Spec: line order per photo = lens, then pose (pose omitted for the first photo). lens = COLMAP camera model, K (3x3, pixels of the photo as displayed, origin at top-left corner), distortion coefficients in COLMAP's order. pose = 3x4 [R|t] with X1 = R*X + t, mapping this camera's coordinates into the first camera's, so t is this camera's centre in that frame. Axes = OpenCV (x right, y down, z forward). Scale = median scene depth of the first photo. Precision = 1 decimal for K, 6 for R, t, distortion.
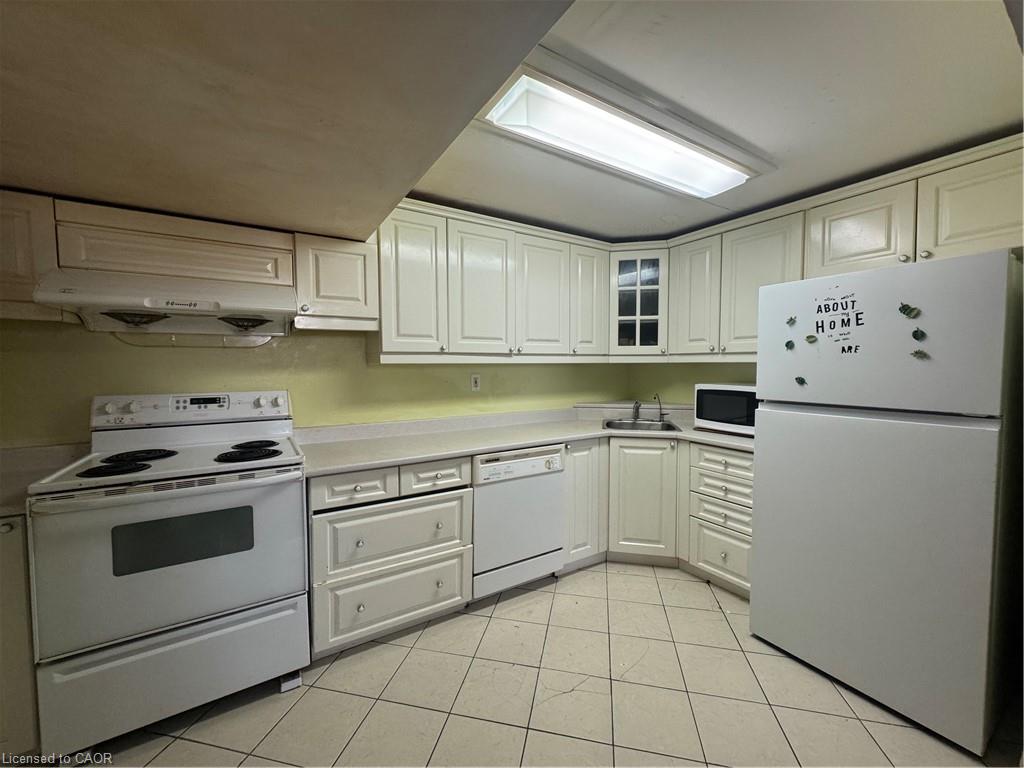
lens RADIAL K [[404.8, 0, 510.8], [0, 404.8, 383.3], [0, 0, 1]] dist [-0.000374, -0.000317]
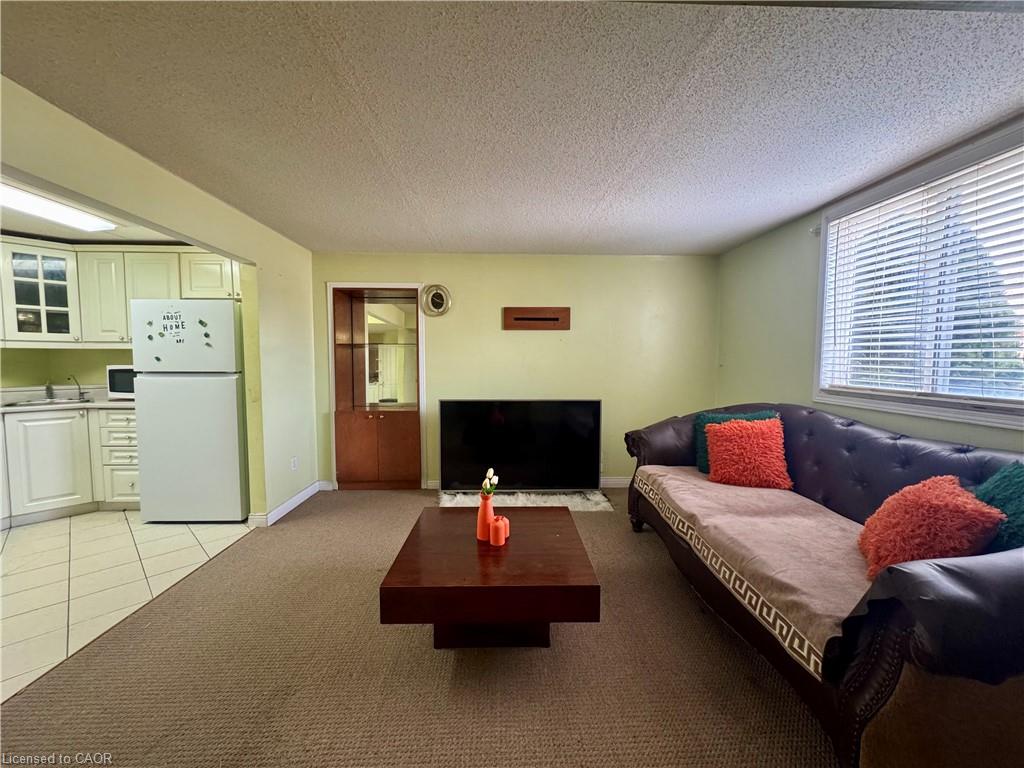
lens RADIAL K [[404.8, 0, 510.9], [0, 404.8, 385.4], [0, 0, 1]] dist [-0.000374, -0.000317]
pose [[0.511827, -0.053284, 0.857435, 0.009605], [0.036998, 0.998516, 0.039966, 0.069531], [-0.858292, 0.011267, 0.513039, -0.865662]]
